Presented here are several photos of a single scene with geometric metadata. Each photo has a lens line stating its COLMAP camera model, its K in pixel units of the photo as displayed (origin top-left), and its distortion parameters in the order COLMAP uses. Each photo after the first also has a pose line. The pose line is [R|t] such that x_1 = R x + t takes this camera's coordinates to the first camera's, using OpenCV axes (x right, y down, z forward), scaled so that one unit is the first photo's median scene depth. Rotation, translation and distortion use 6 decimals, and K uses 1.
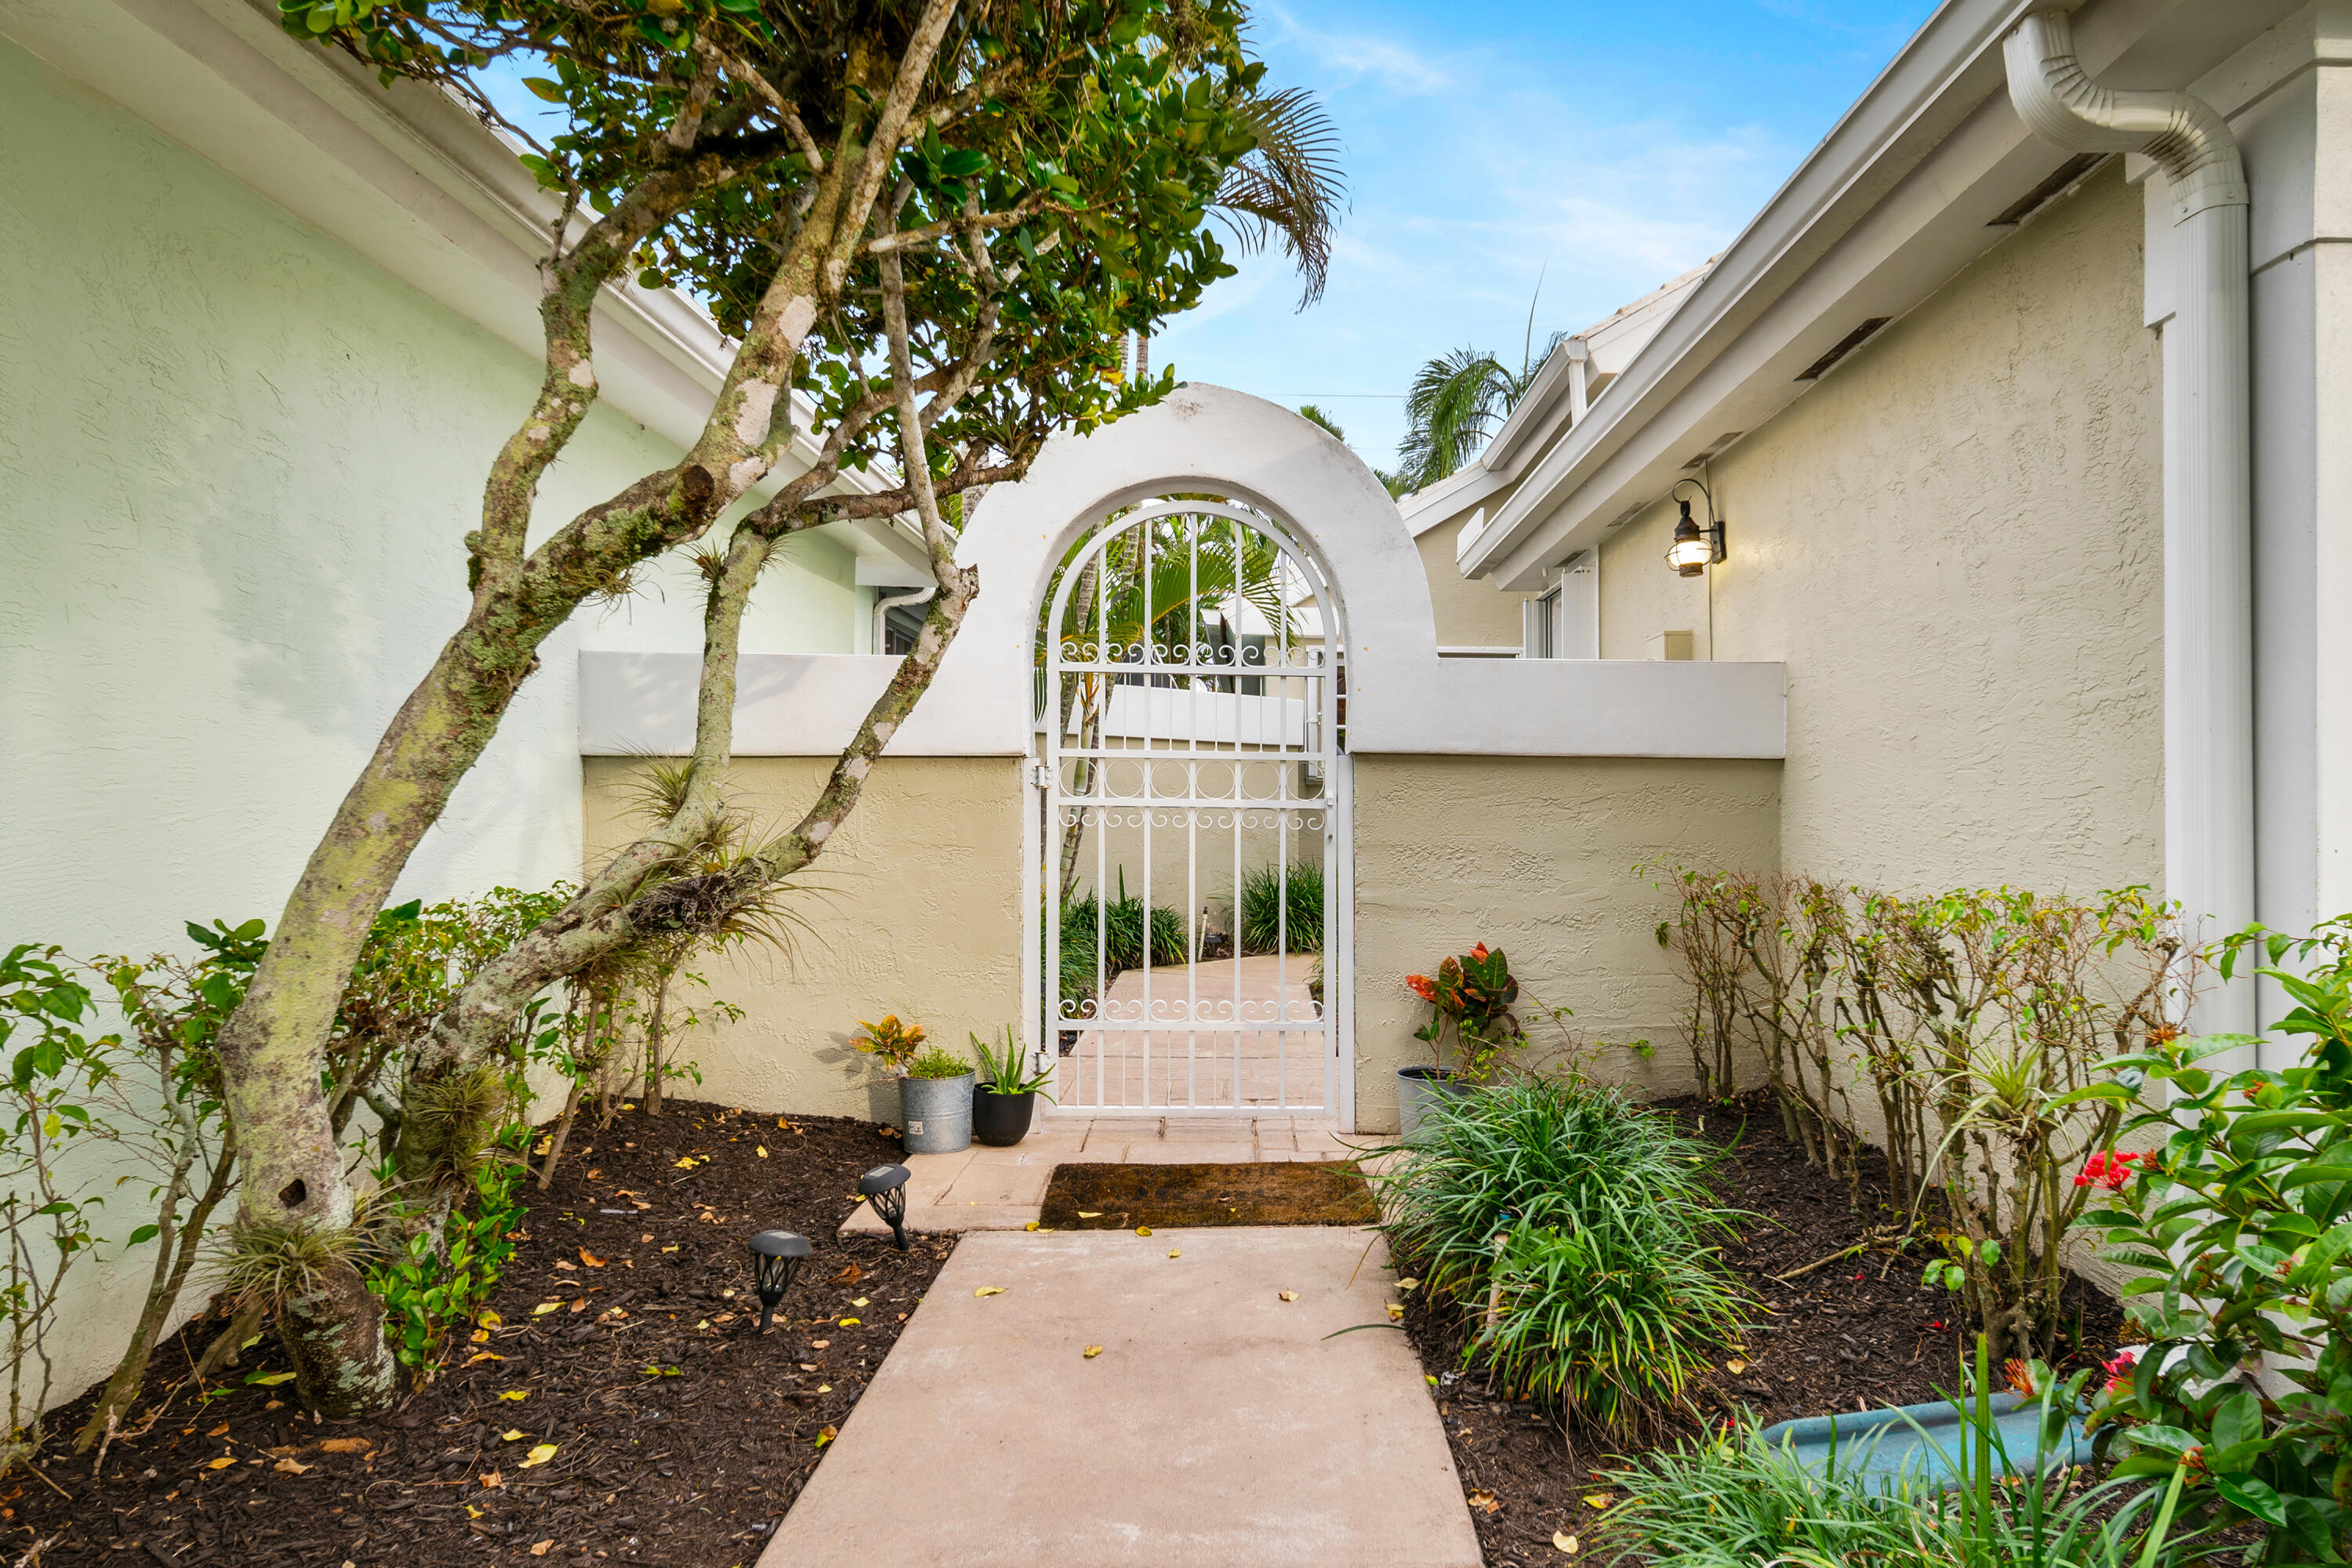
lens RADIAL K [[1577.8, 0, 1214.0], [0, 1577.8, 766.3], [0, 0, 1]] dist [0.000313, 0.001506]
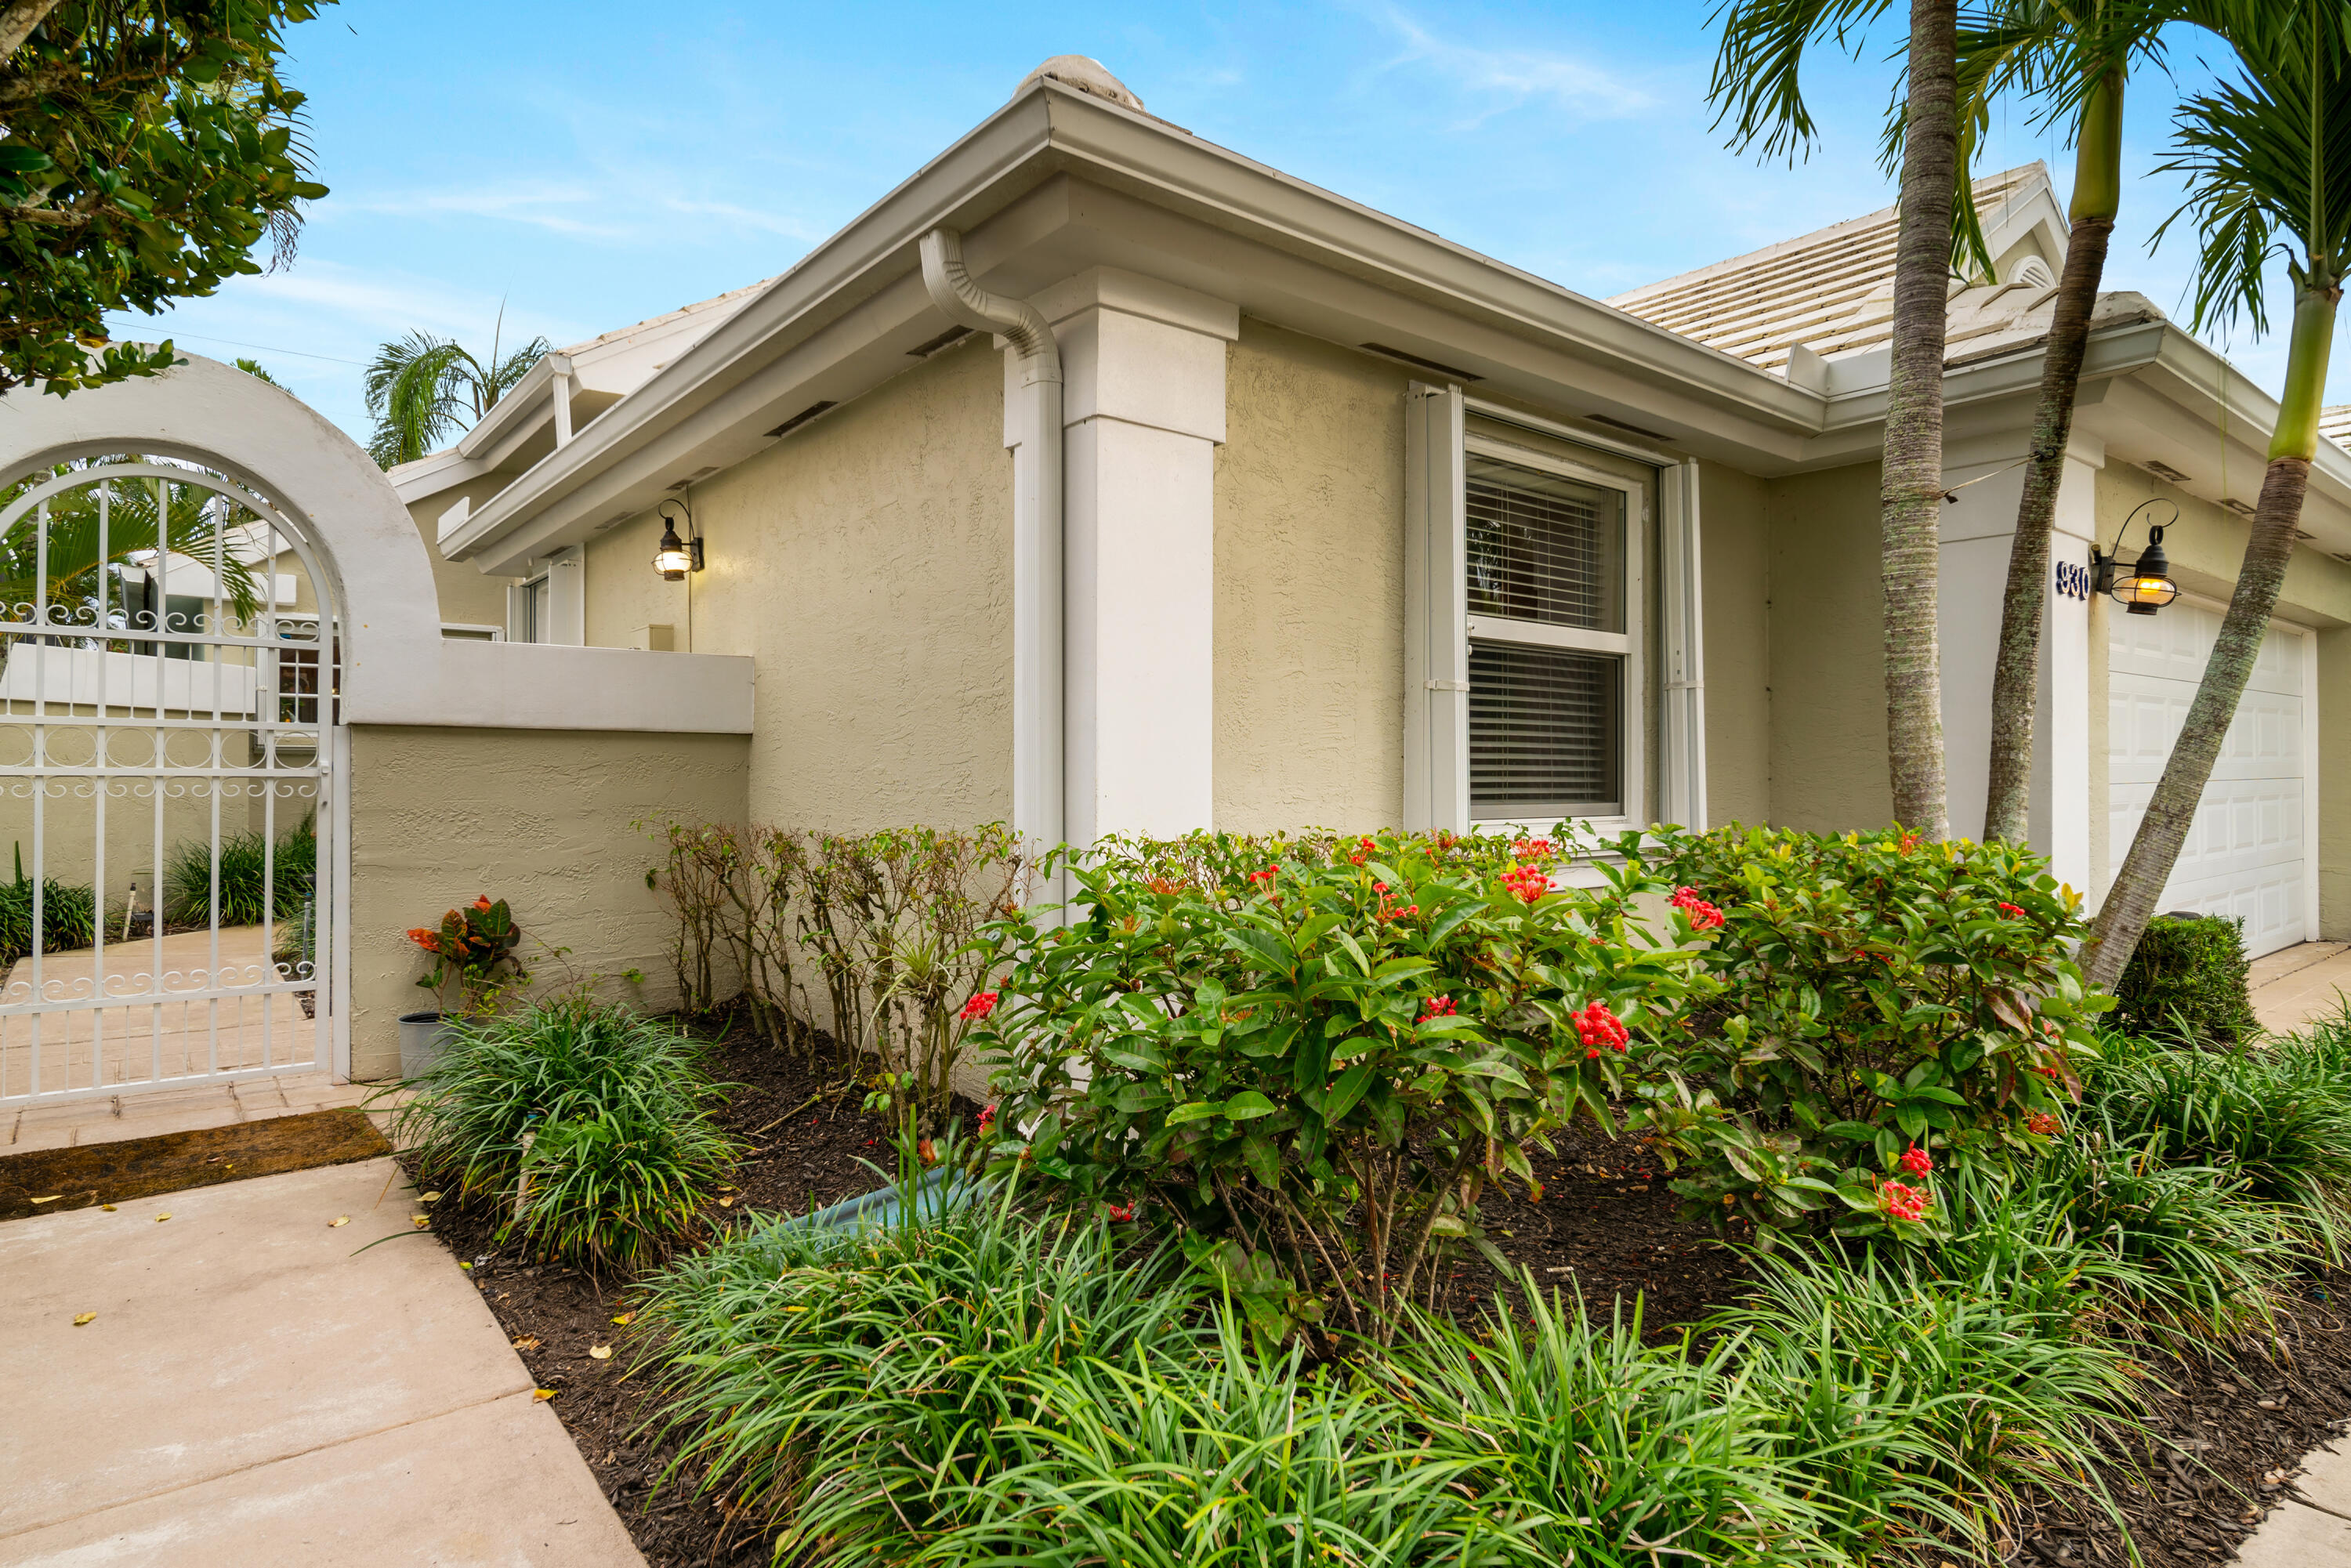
lens RADIAL K [[1373.8, 0, 1212.4], [0, 1373.8, 773.6], [0, 0, 1]] dist [0.001613, 0.004787]
pose [[0.774633, -0.007574, 0.632366, -0.072256], [-0.008671, 0.999707, 0.022595, -0.001348], [-0.632352, -0.022986, 0.774340, -0.122033]]
